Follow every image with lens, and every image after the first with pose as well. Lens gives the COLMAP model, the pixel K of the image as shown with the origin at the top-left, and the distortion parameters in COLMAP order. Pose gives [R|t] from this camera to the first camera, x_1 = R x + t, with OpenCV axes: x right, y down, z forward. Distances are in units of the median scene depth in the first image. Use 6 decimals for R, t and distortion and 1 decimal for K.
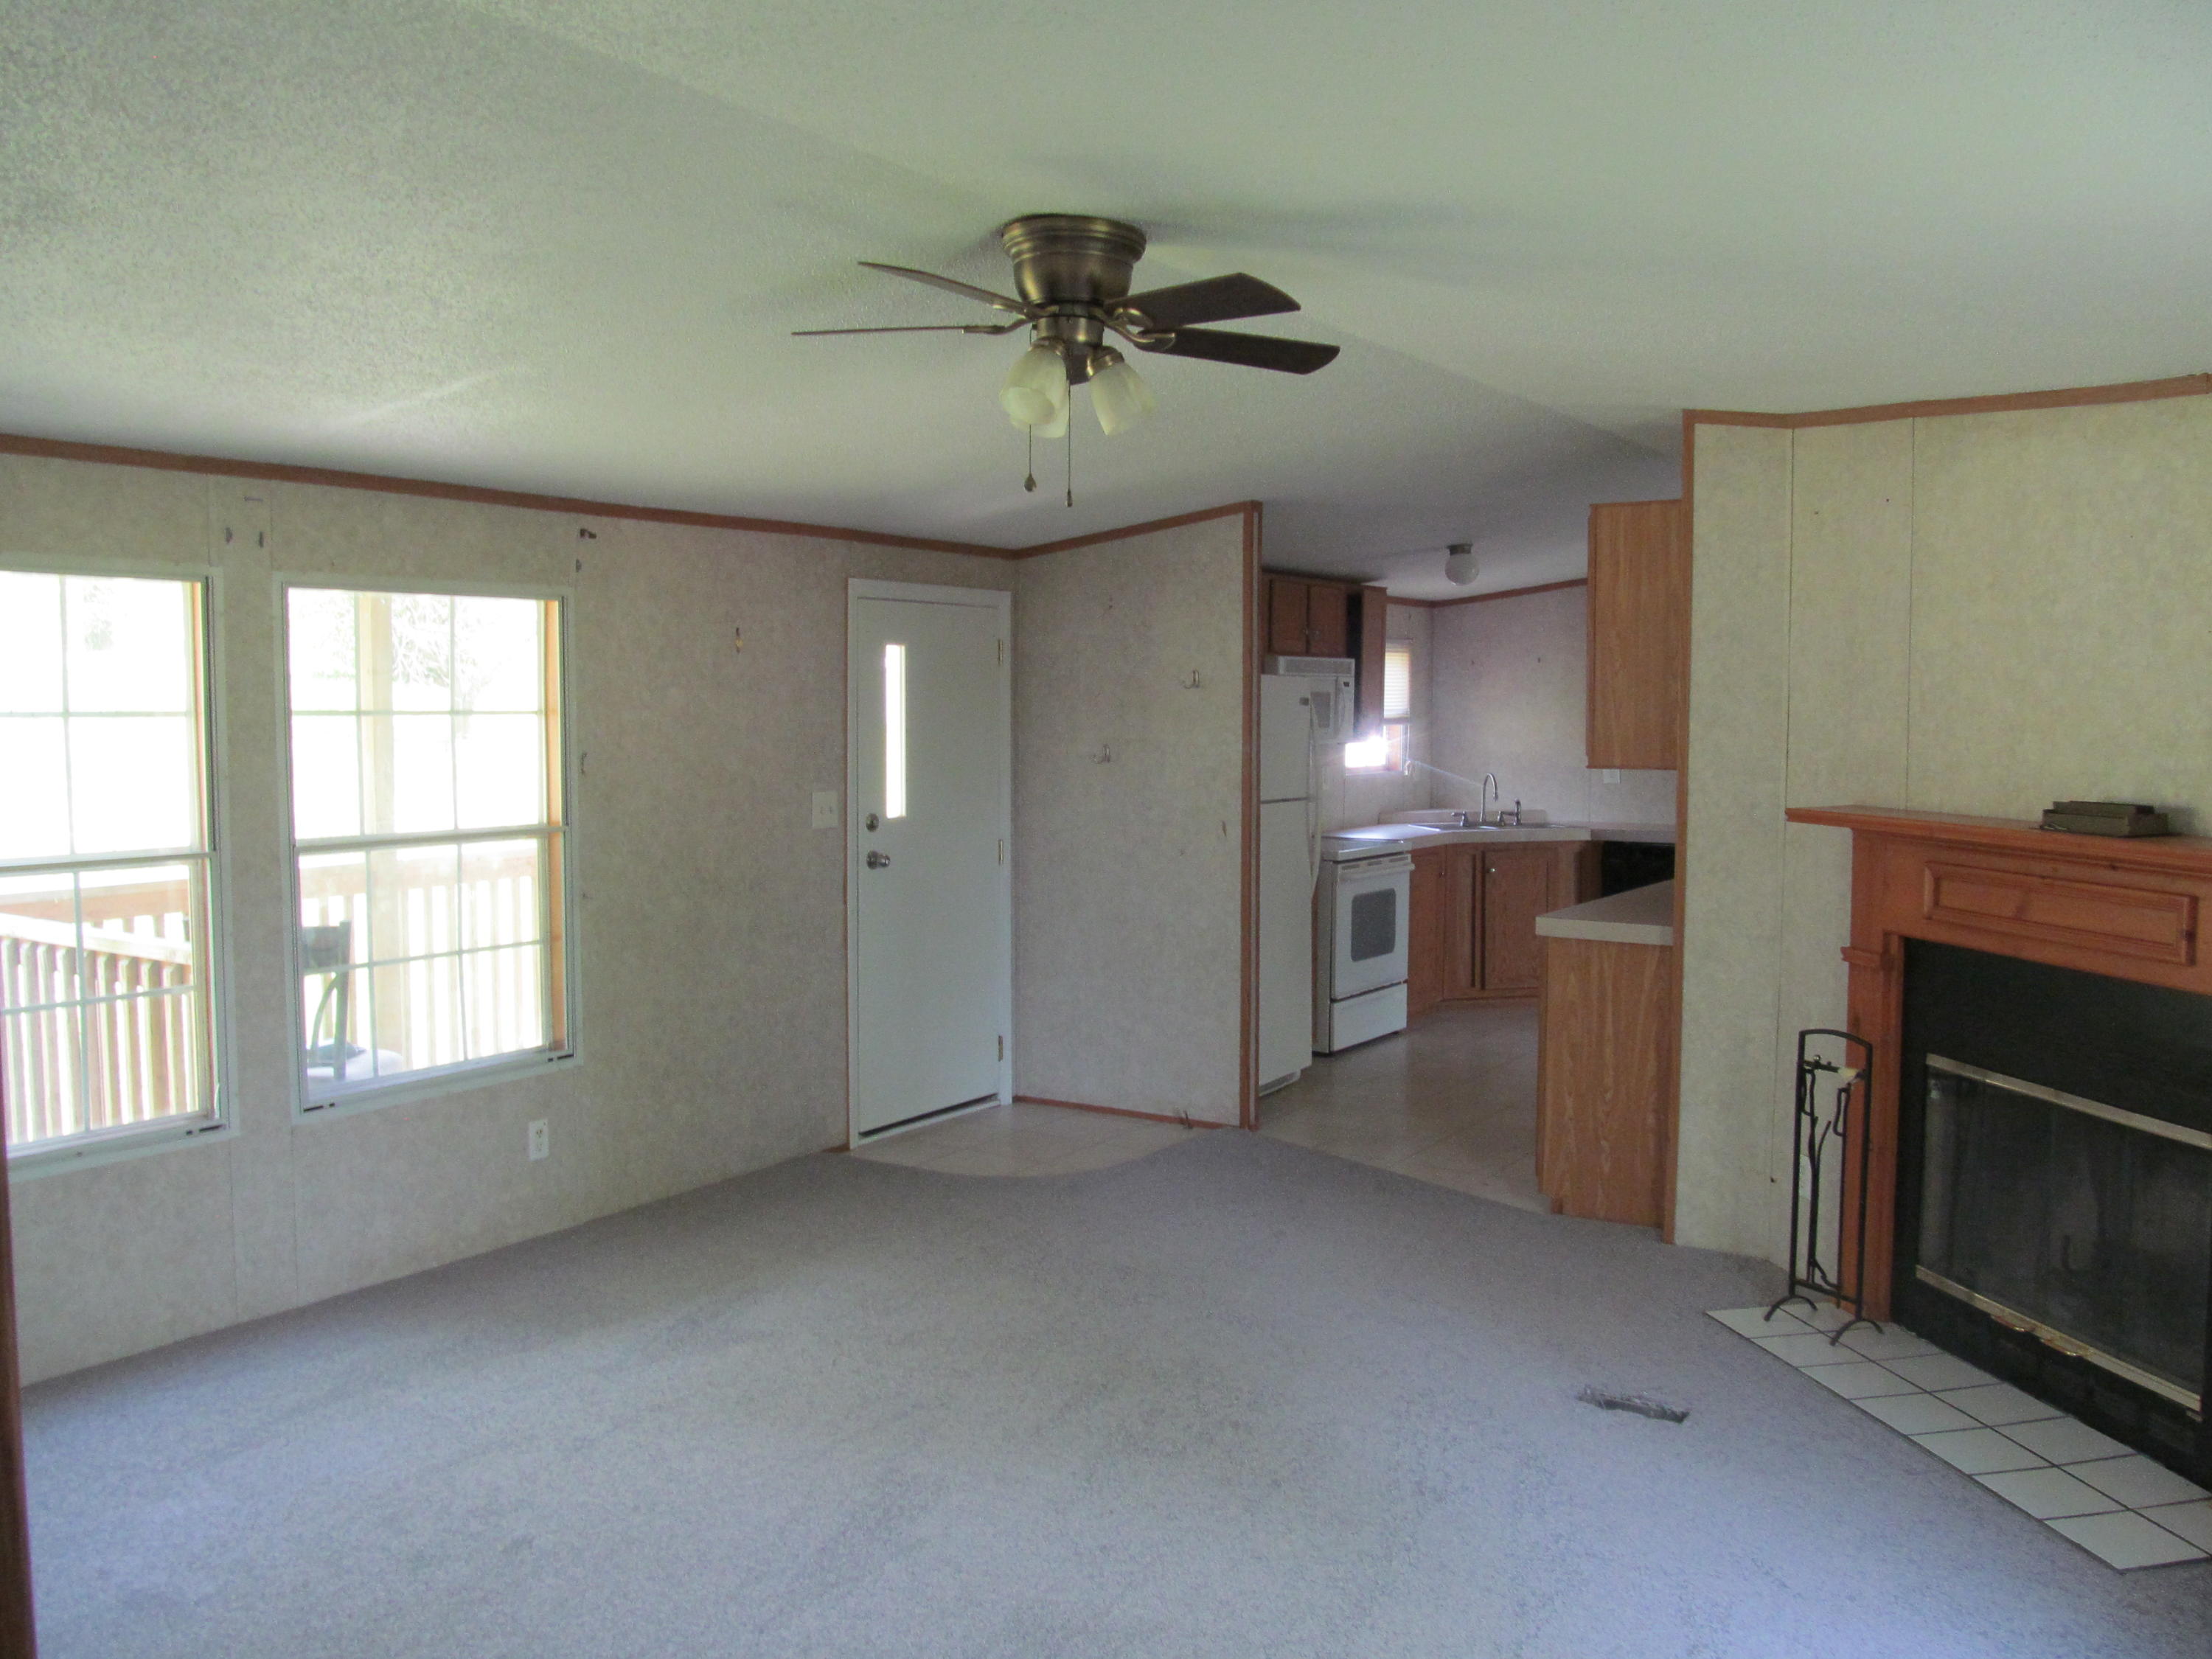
lens RADIAL K [[1732.7, 0, 1121.0], [0, 1732.7, 831.3], [0, 0, 1]] dist [-0.078372, -0.009081]
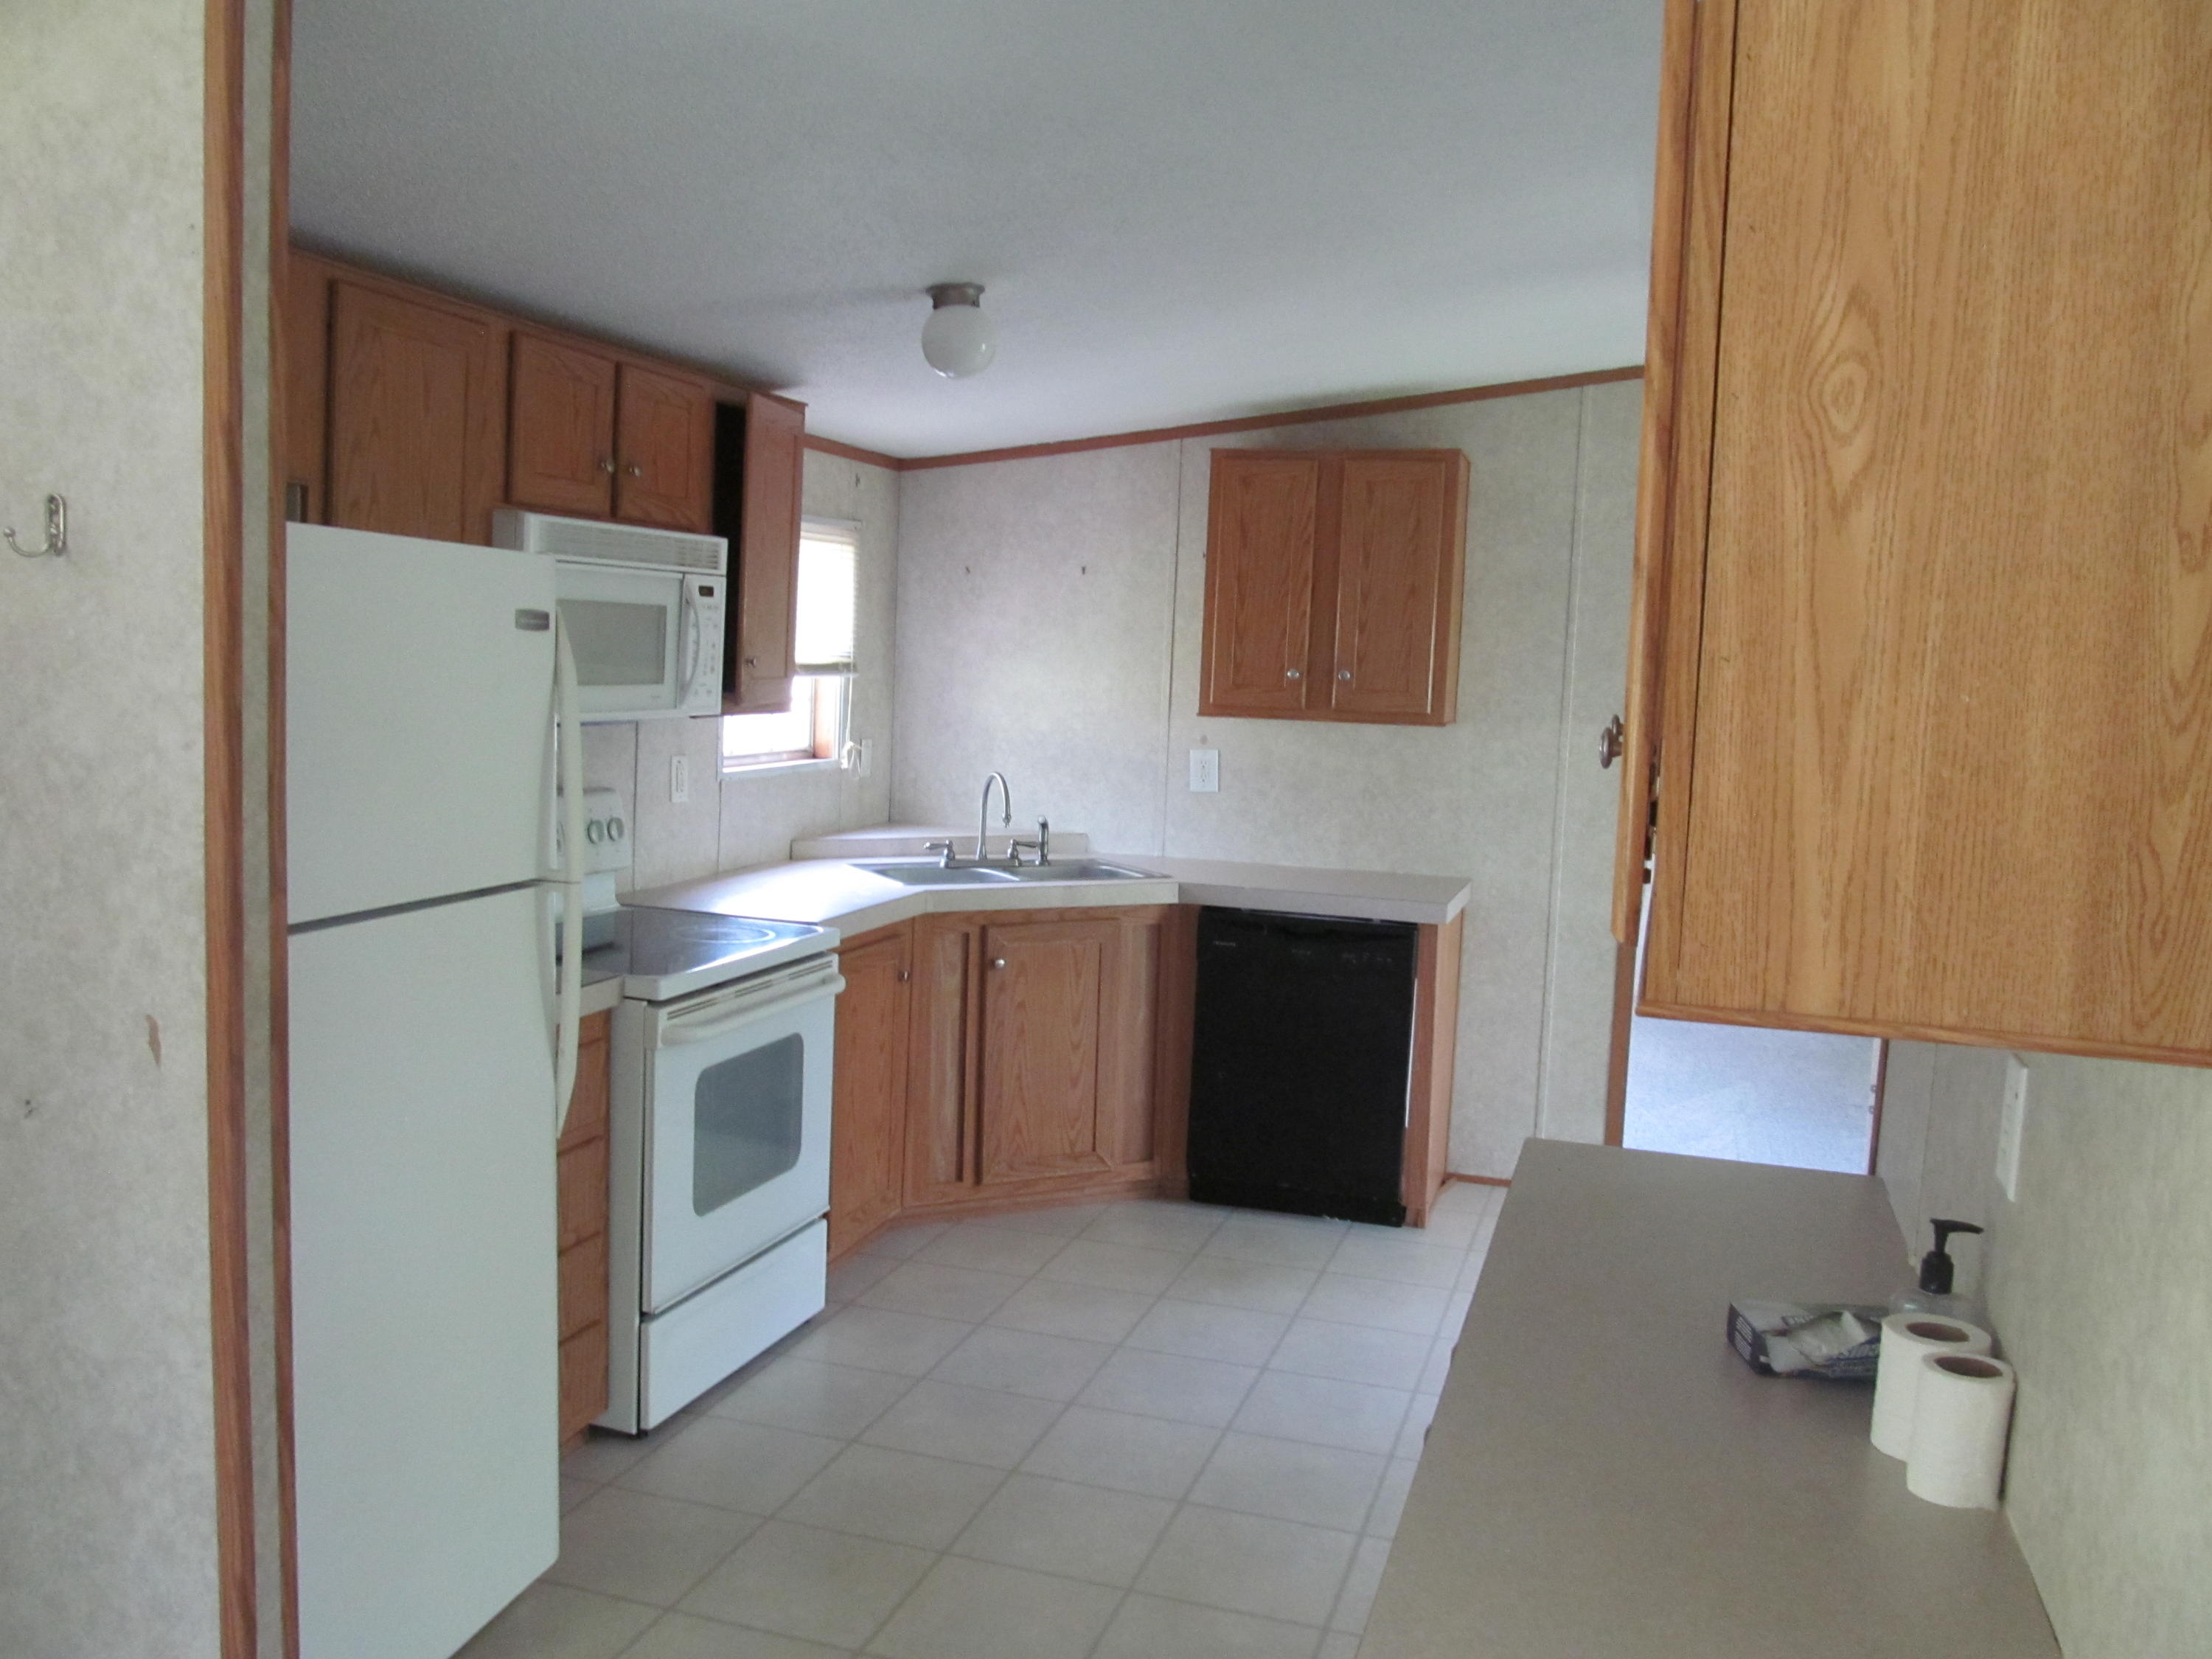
lens RADIAL K [[1810.8, 0, 1116.0], [0, 1810.8, 825.3], [0, 0, 1]] dist [-0.055346, 0.003223]
pose [[0.957113, 0.013165, 0.289417, 0.101650], [-0.021700, 0.999418, 0.026302, -0.039279], [-0.288902, -0.031454, 0.956842, 0.529700]]
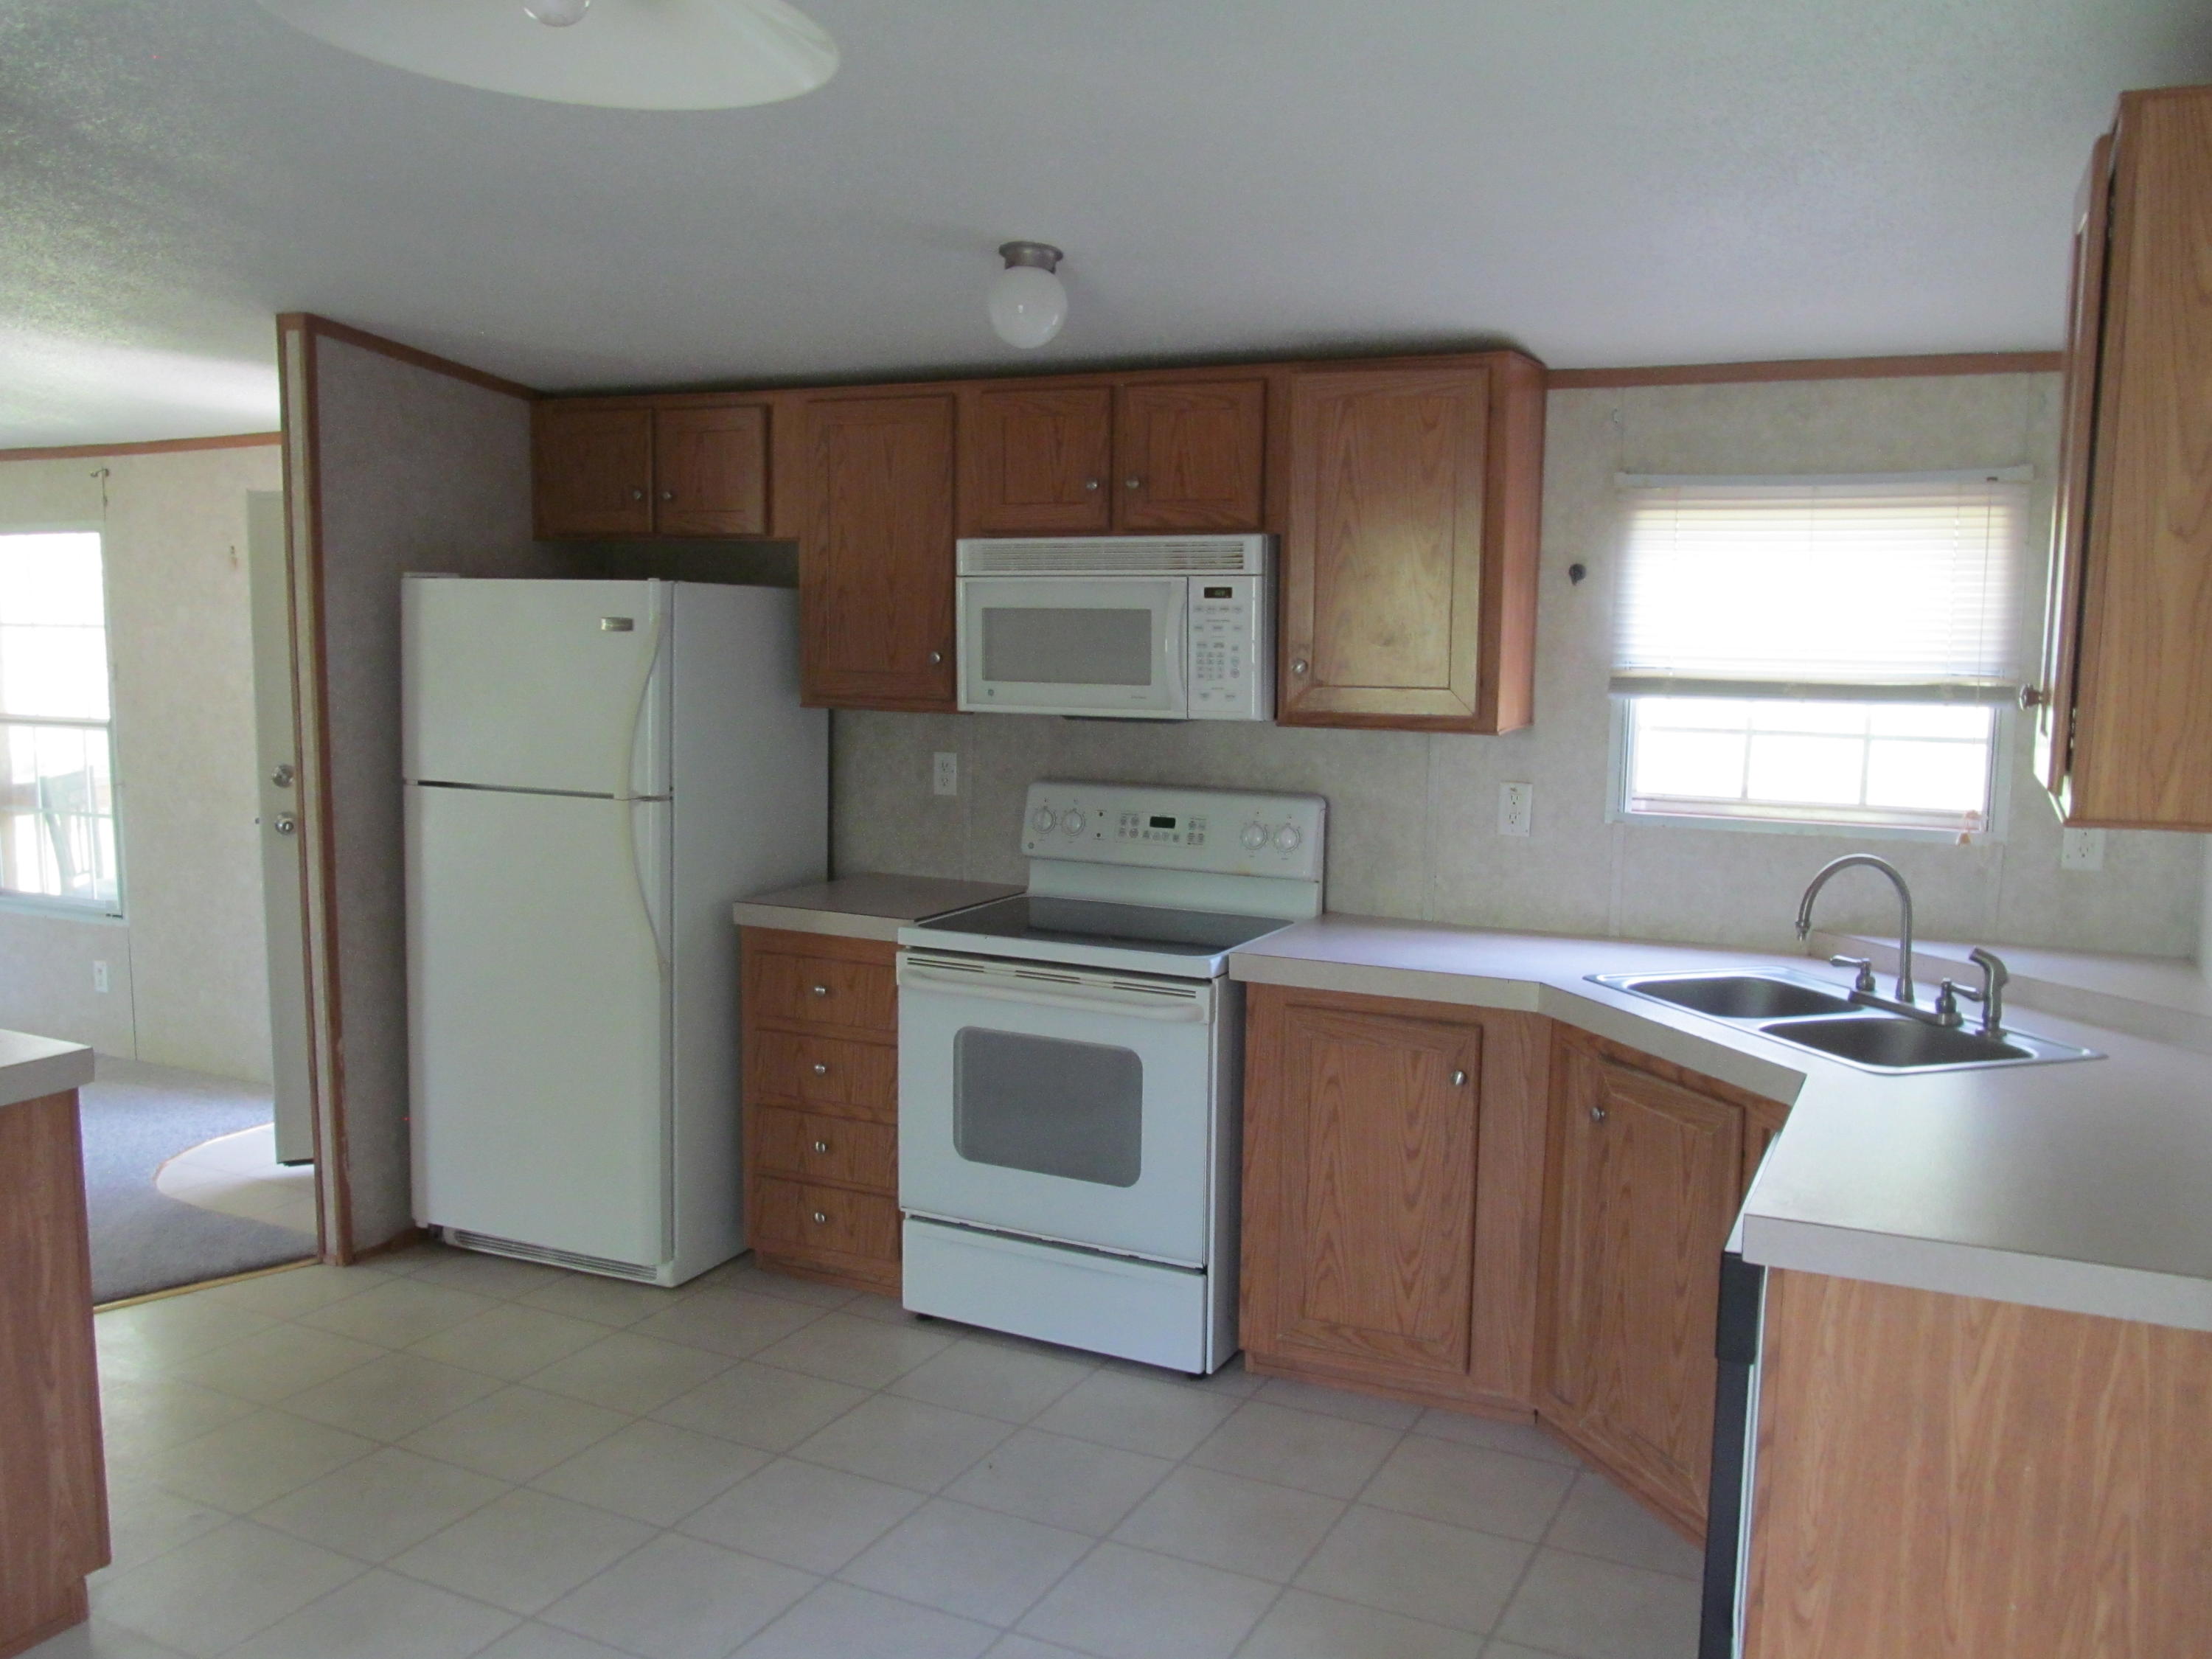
lens RADIAL K [[1810.8, 0, 1101.4], [0, 1810.8, 842.1], [0, 0, 1]] dist [-0.055346, 0.003223]
pose [[0.146720, 0.123600, -0.981426, 0.636871], [-0.084526, 0.990100, 0.112056, -0.075022], [0.985560, 0.066515, 0.155715, 0.954465]]
